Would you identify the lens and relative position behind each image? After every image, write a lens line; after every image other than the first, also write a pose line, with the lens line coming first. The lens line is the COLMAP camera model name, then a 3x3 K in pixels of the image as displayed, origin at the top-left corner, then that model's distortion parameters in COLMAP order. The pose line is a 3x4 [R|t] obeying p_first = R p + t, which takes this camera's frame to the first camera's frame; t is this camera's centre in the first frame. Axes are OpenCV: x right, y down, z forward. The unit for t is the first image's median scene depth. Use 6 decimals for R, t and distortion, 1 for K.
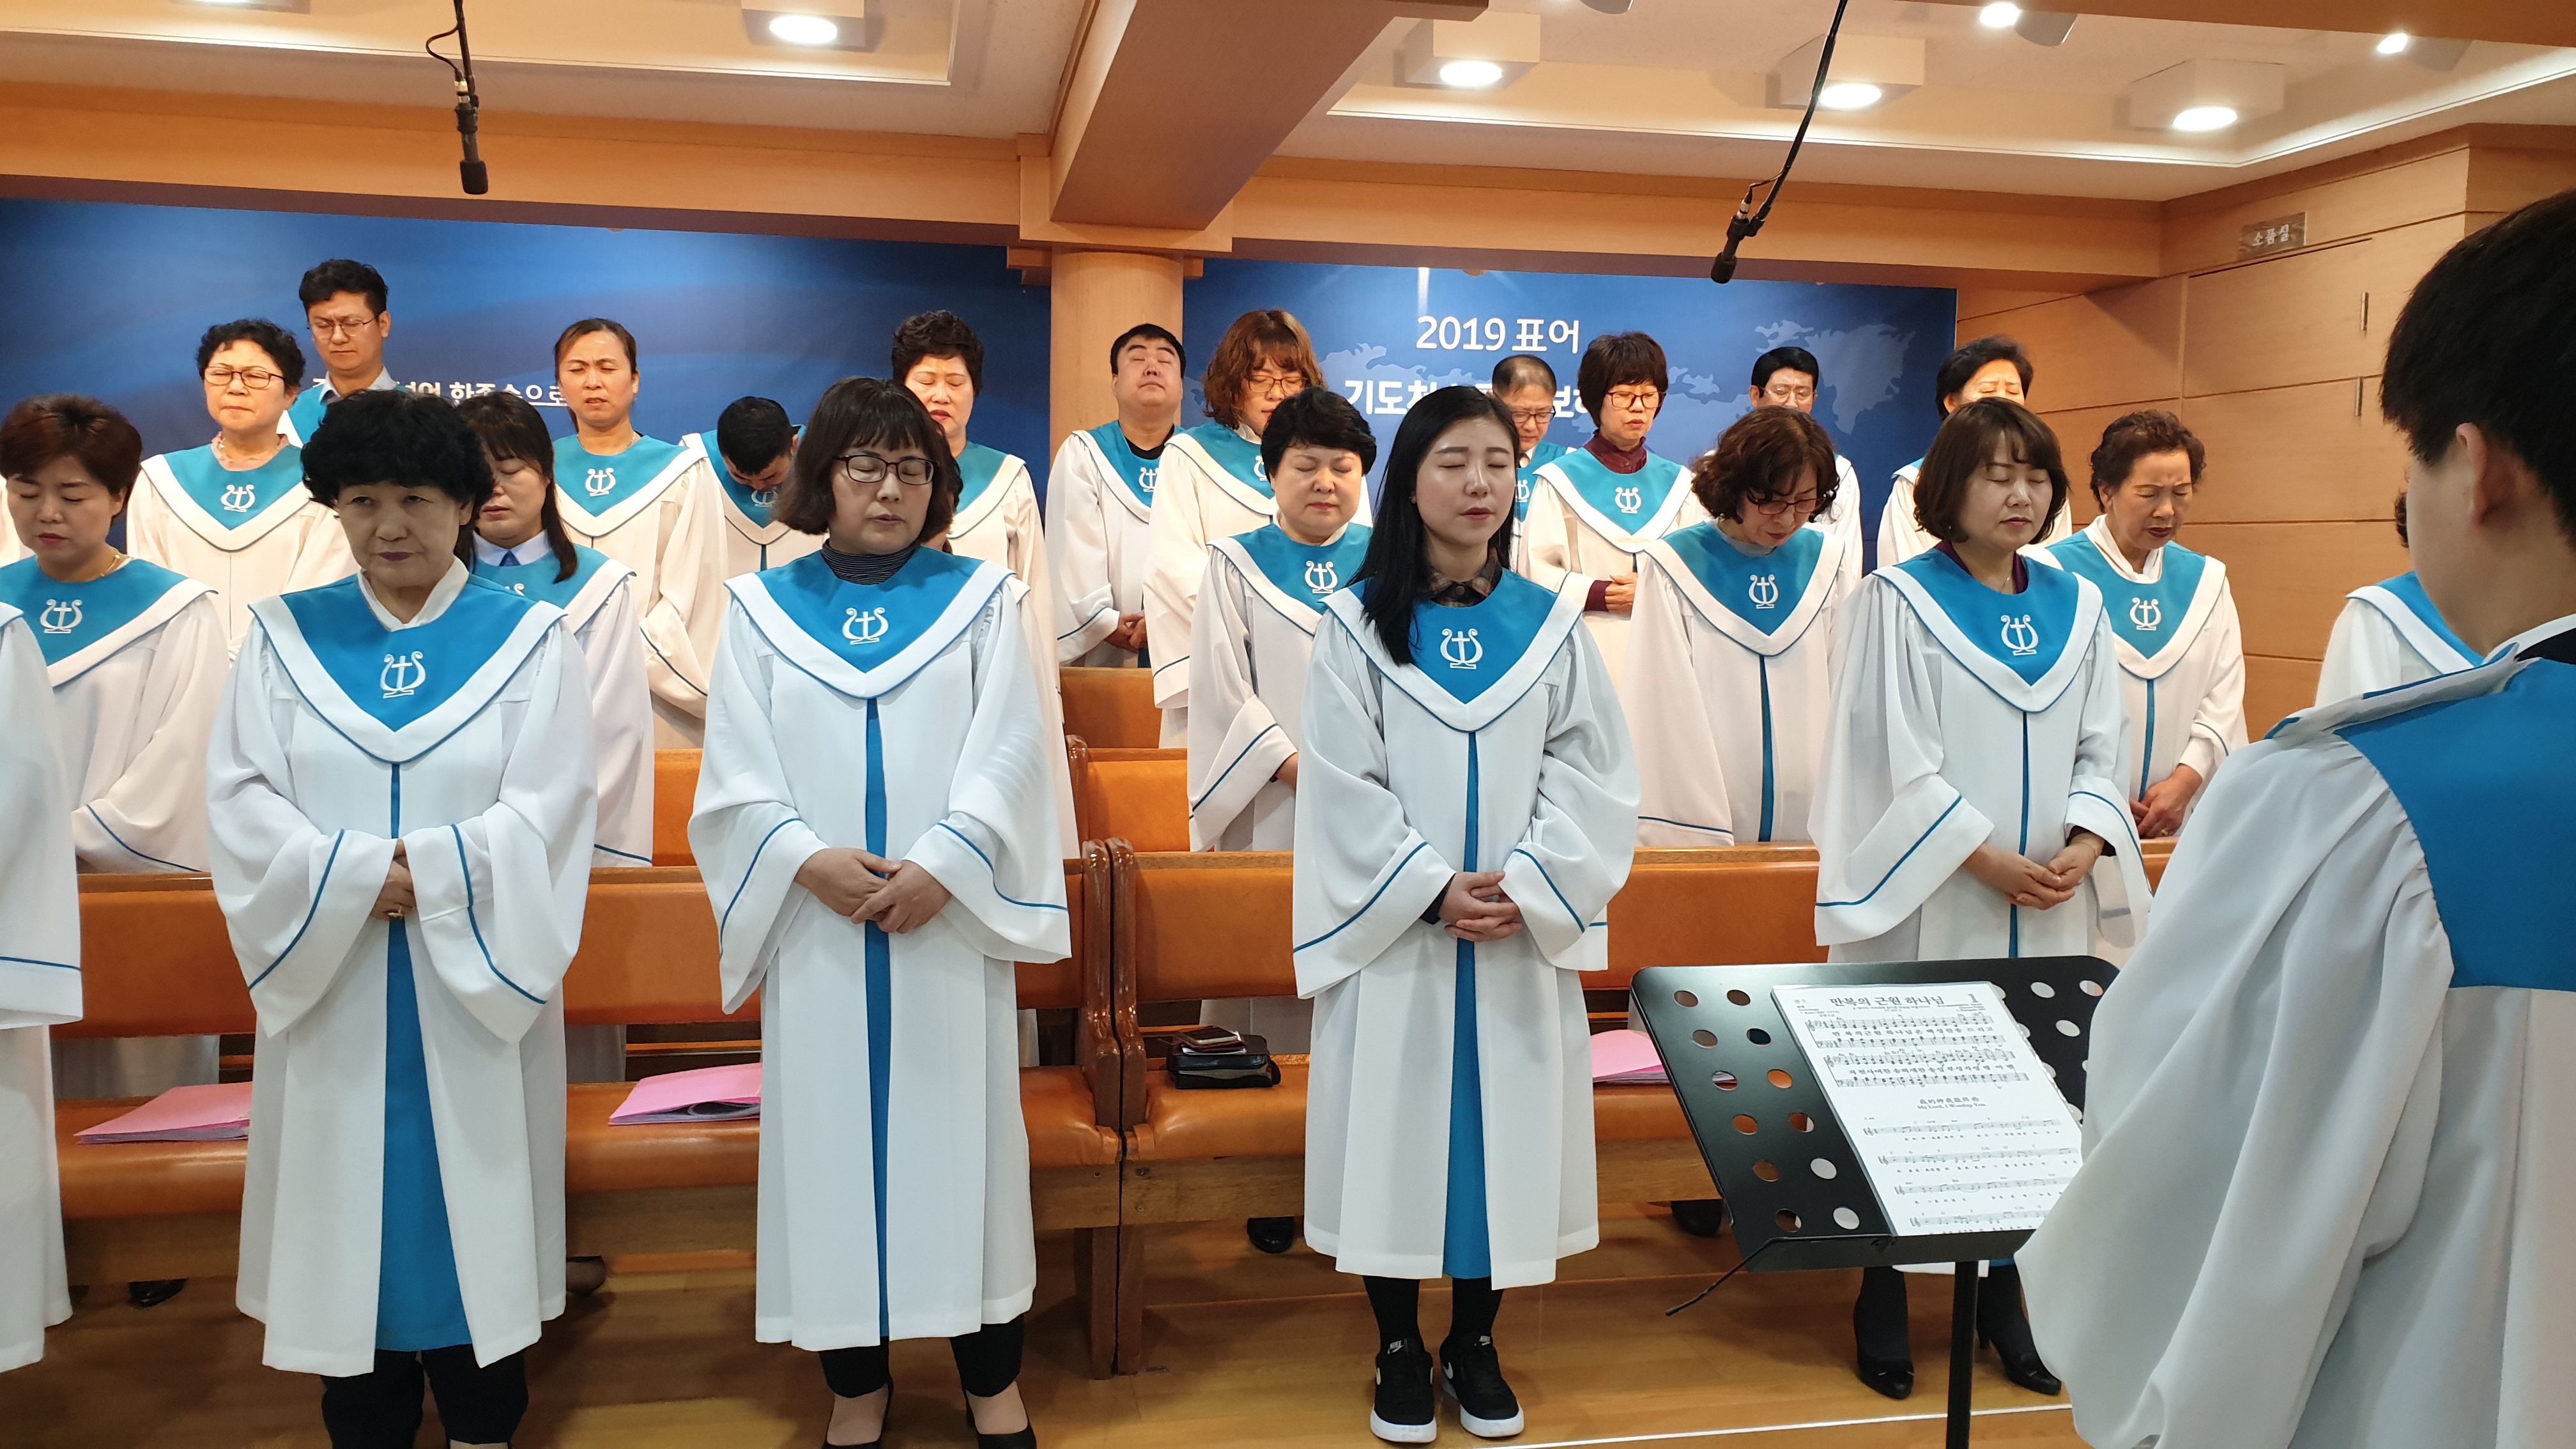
lens RADIAL K [[2038.2, 0, 1288.0], [0, 2038.2, 724.5], [0, 0, 1]] dist [0.058350, 0.001150]
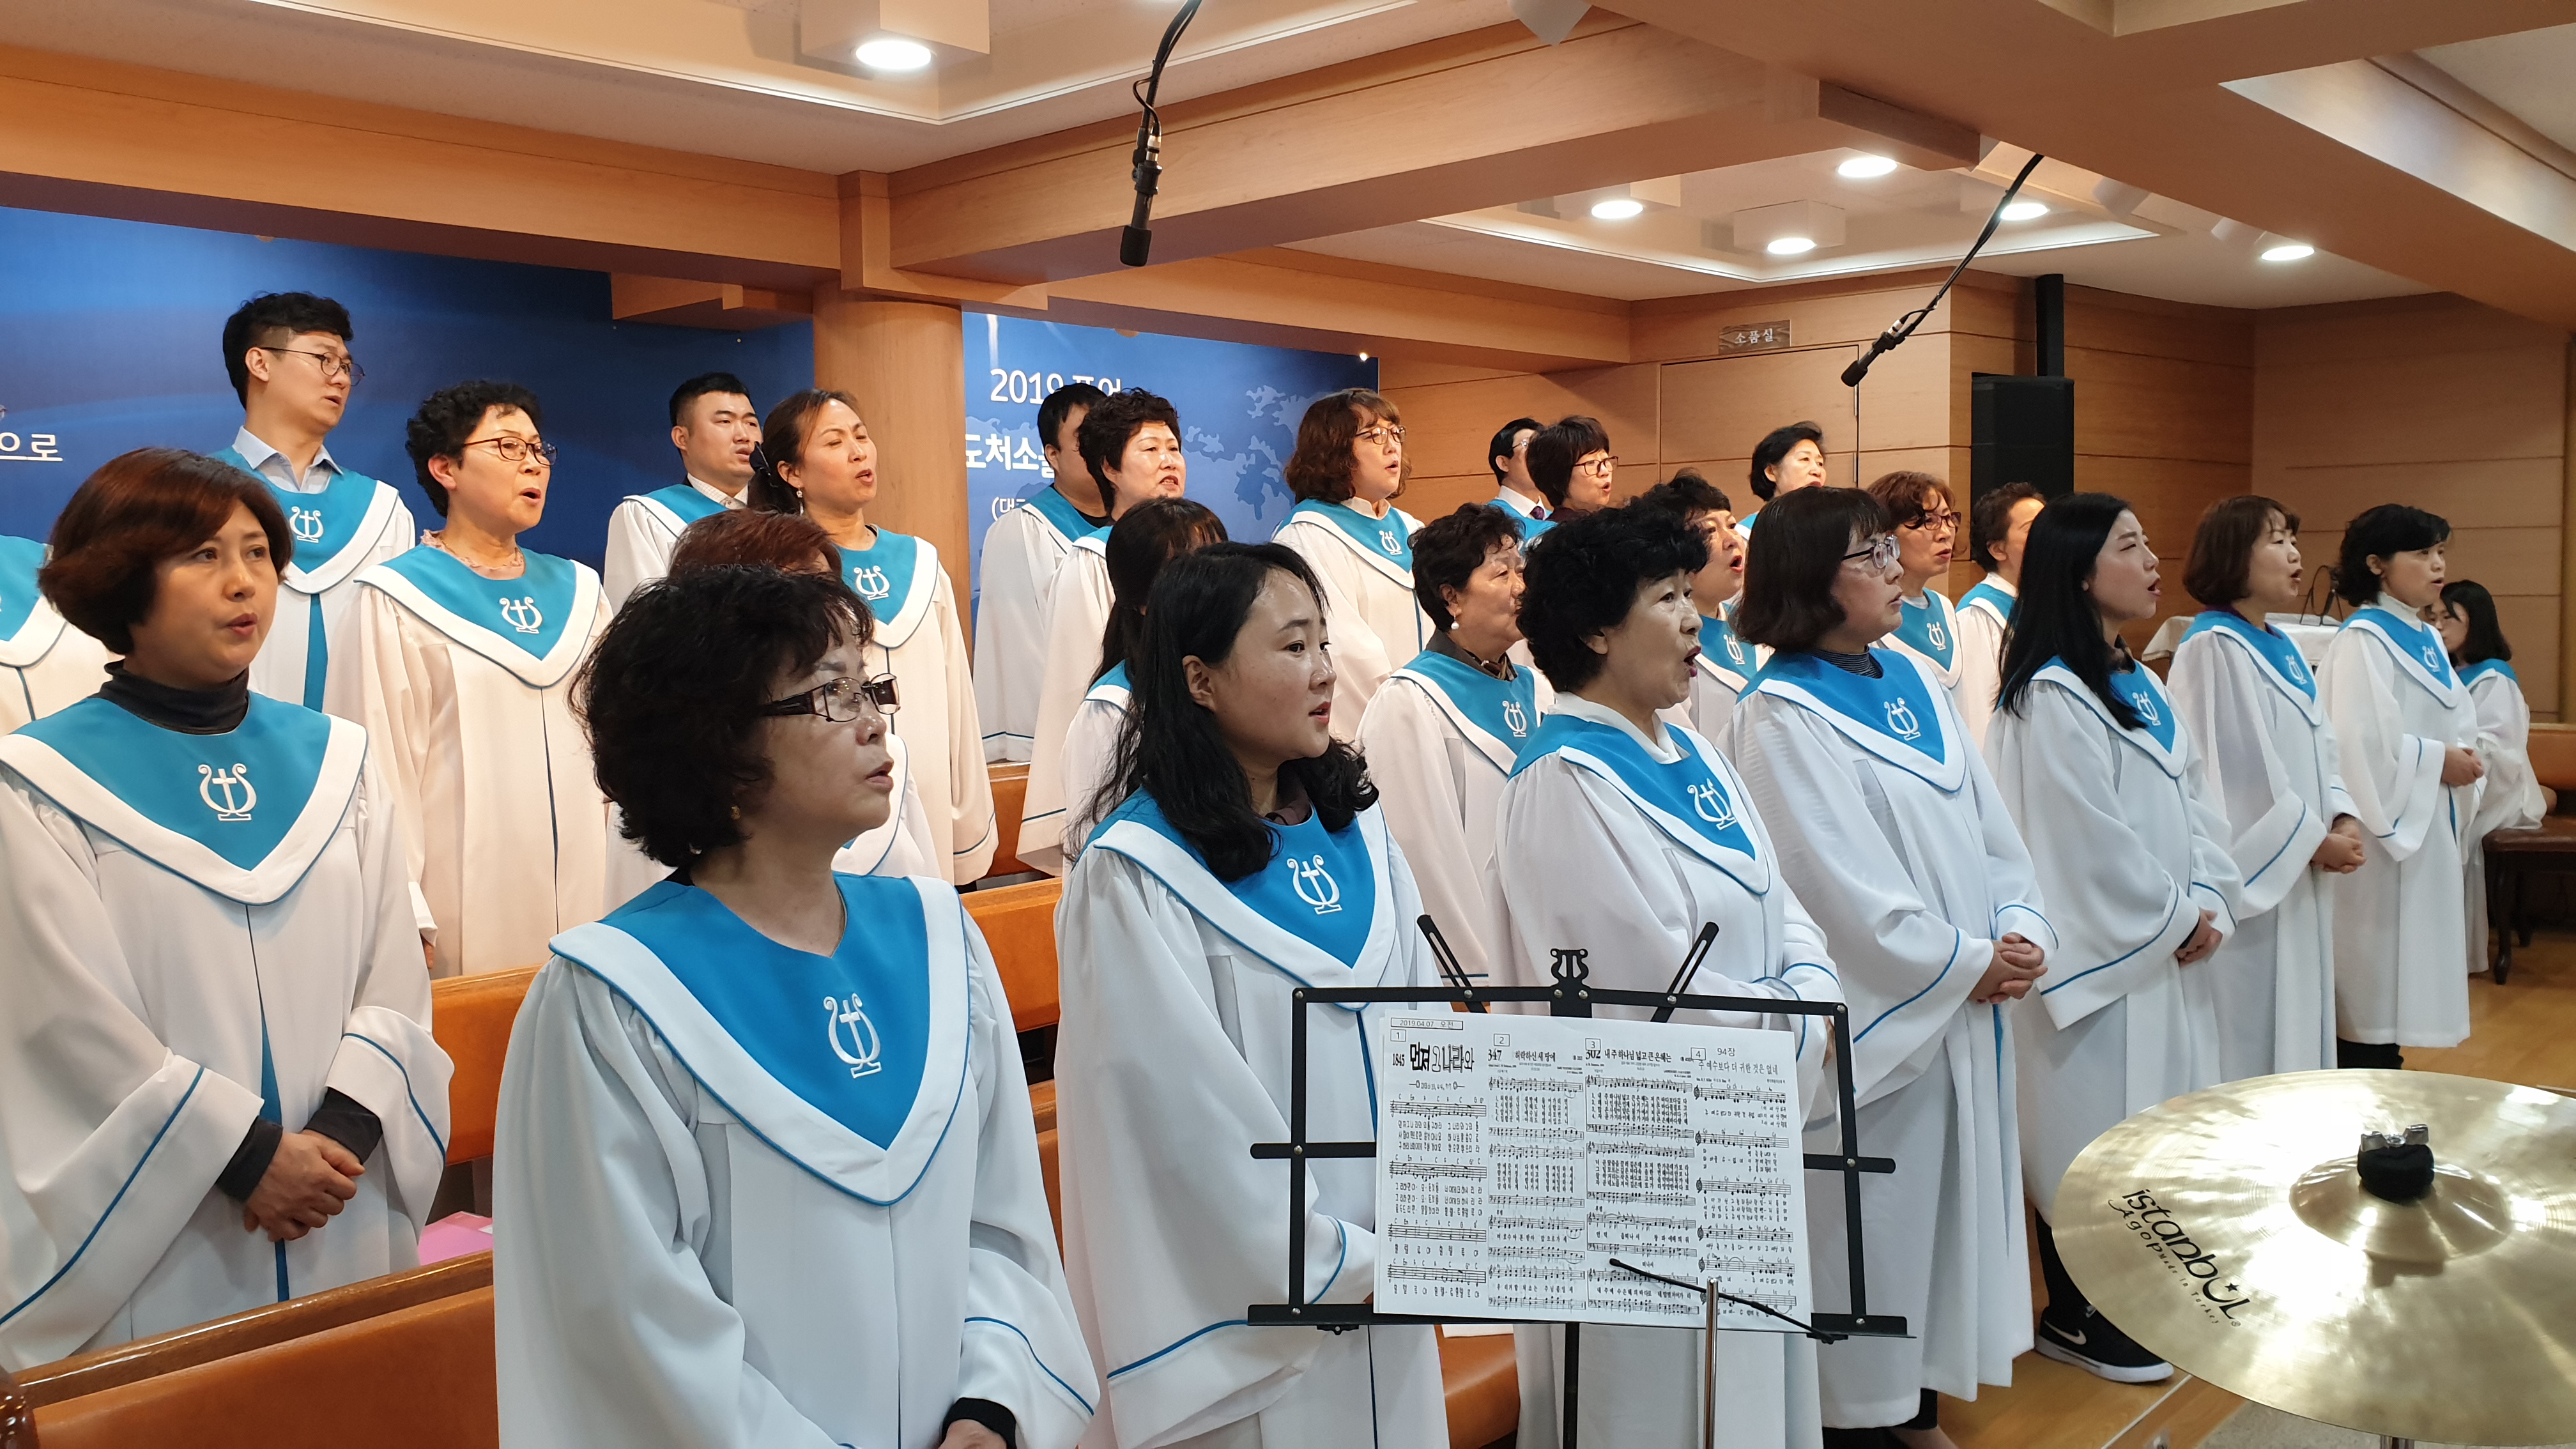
lens RADIAL K [[2001.2, 0, 1288.0], [0, 2001.2, 724.5], [0, 0, 1]] dist [0.074418, -0.220530]
pose [[0.805468, -0.069902, 0.588502, -0.447337], [0.080337, 0.996732, 0.008436, -0.033271], [-0.587169, 0.040483, 0.808452, 0.181877]]
